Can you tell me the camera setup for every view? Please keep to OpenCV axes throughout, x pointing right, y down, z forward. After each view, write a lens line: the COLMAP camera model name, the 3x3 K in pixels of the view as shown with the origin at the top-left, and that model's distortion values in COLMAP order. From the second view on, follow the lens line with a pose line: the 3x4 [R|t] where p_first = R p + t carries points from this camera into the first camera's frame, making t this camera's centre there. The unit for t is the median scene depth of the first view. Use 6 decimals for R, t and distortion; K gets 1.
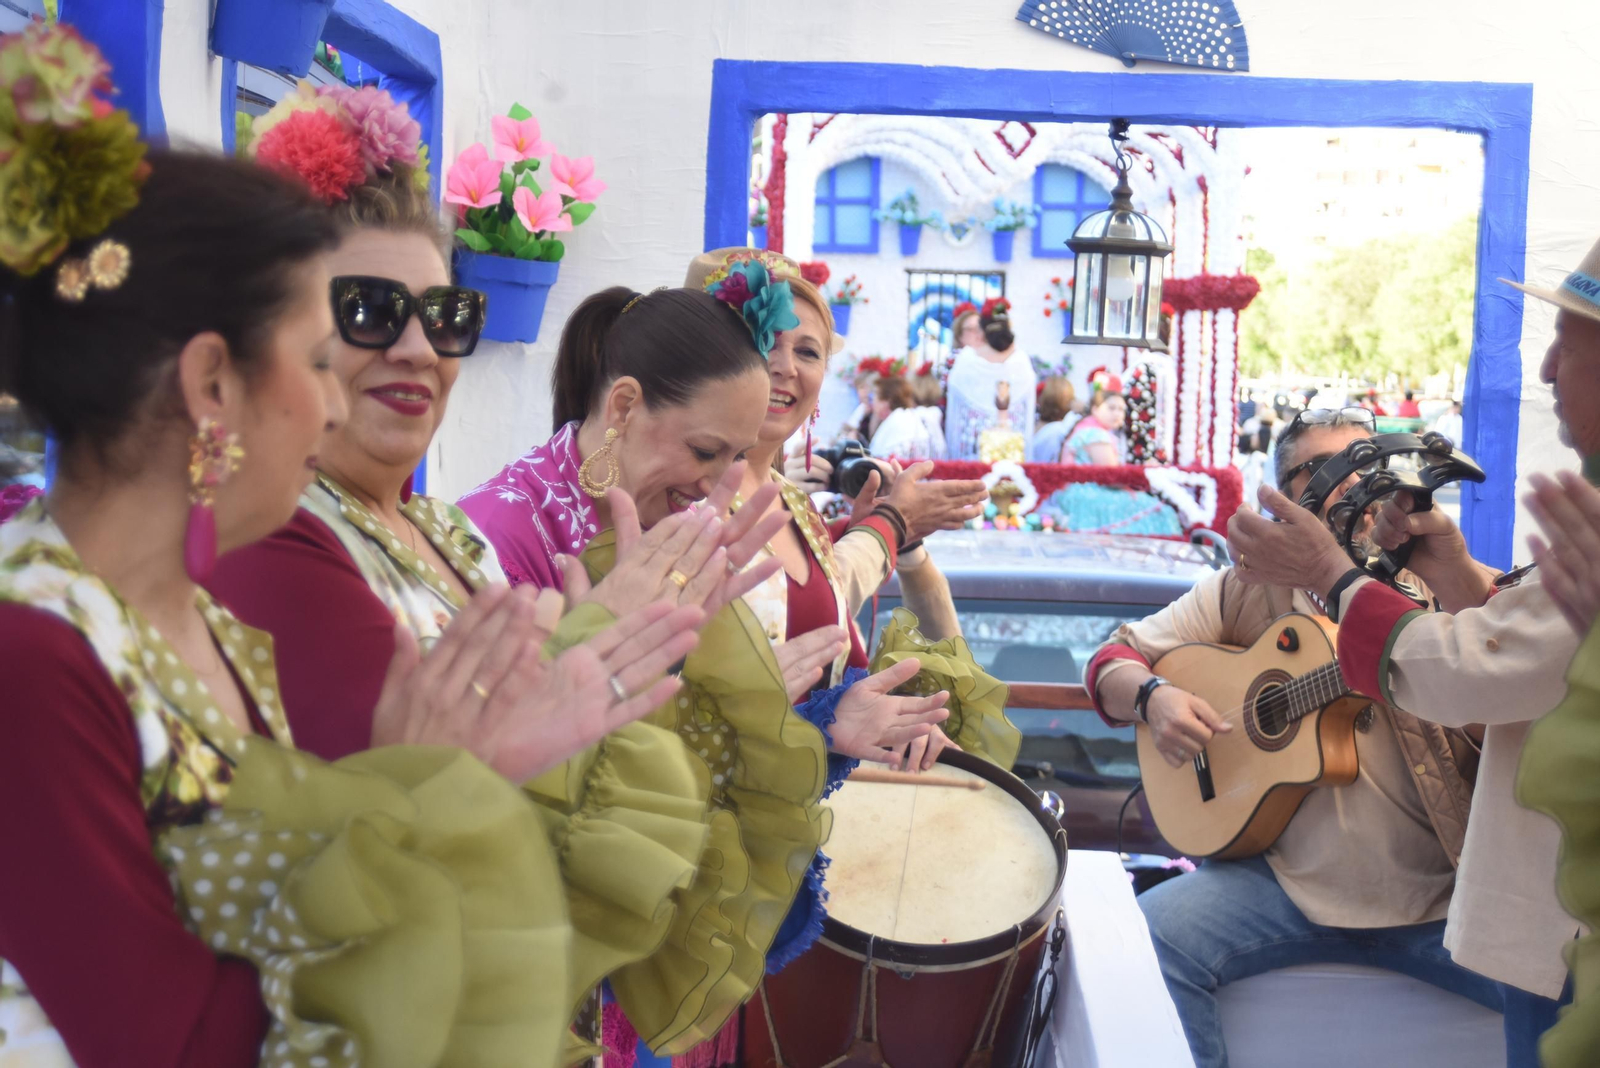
lens RADIAL K [[3063.2, 0, 800.7], [0, 3063.2, 534.3], [0, 0, 1]] dist [-0.021685, 0.000000]
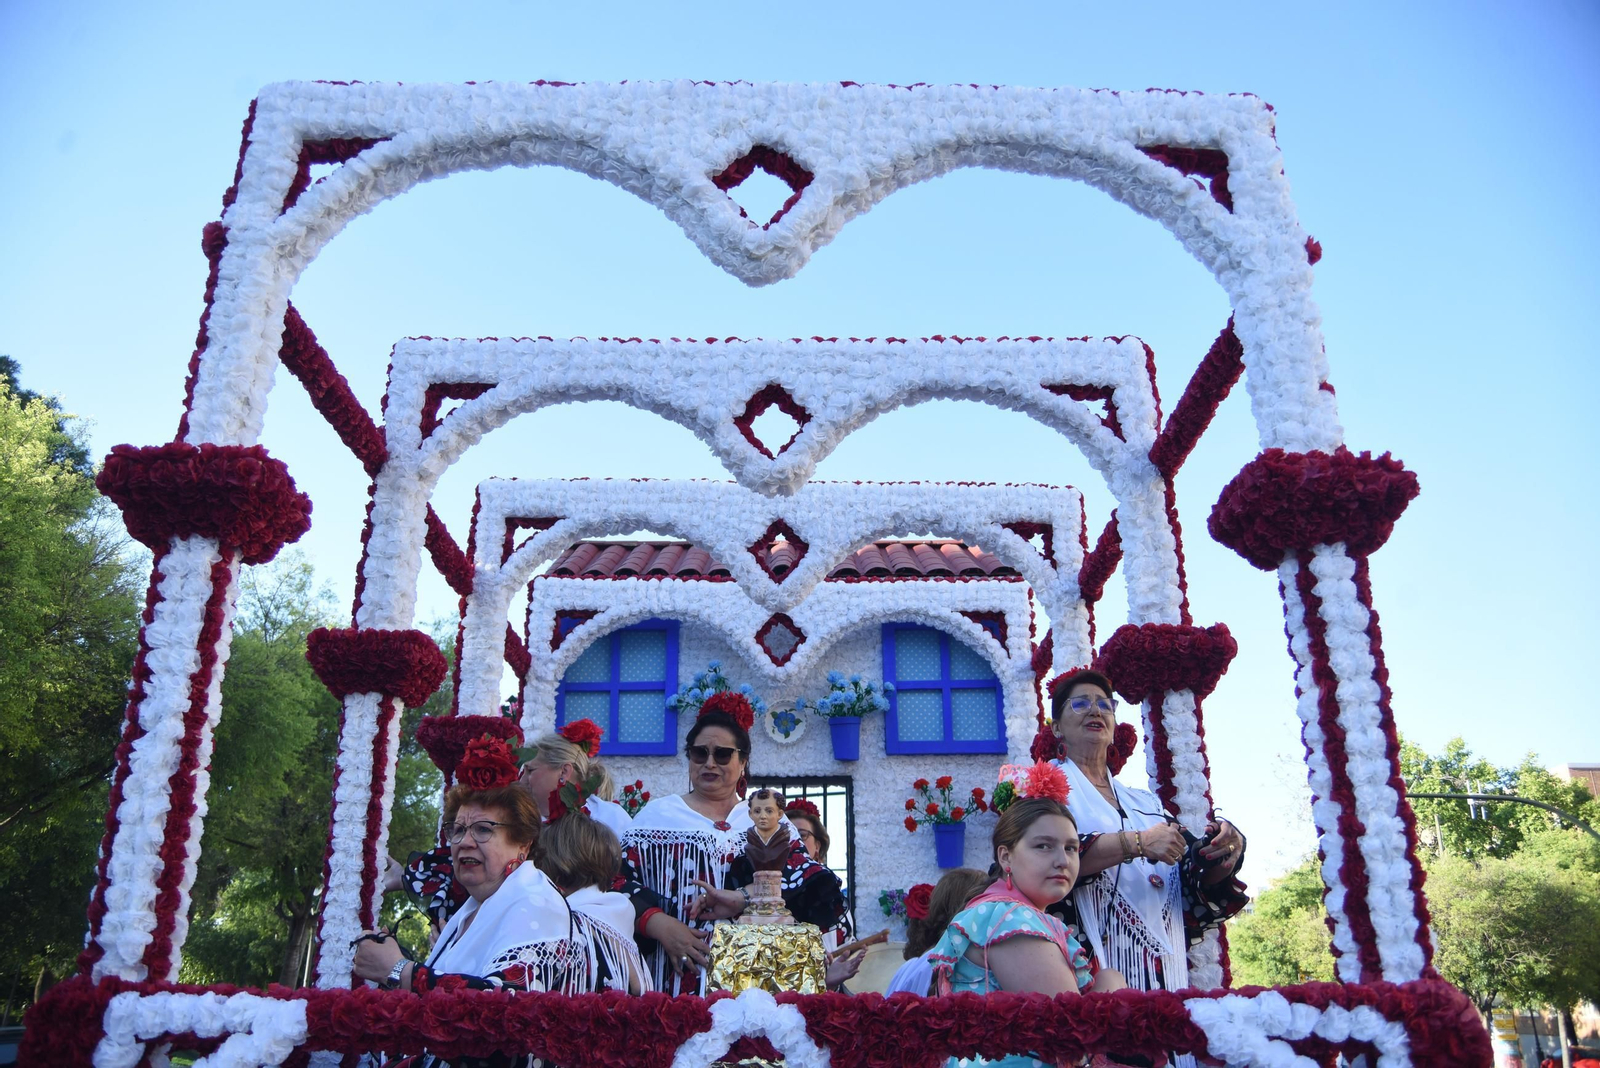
lens RADIAL K [[1348.9, 0, 795.8], [0, 1348.9, 541.6], [0, 0, 1]] dist [-0.088491, 0.076270]
pose [[0.999209, -0.035065, -0.018738, 0.062299], [0.024523, 0.914557, -0.403712, -0.007801], [0.031293, 0.402933, 0.914694, 0.690647]]
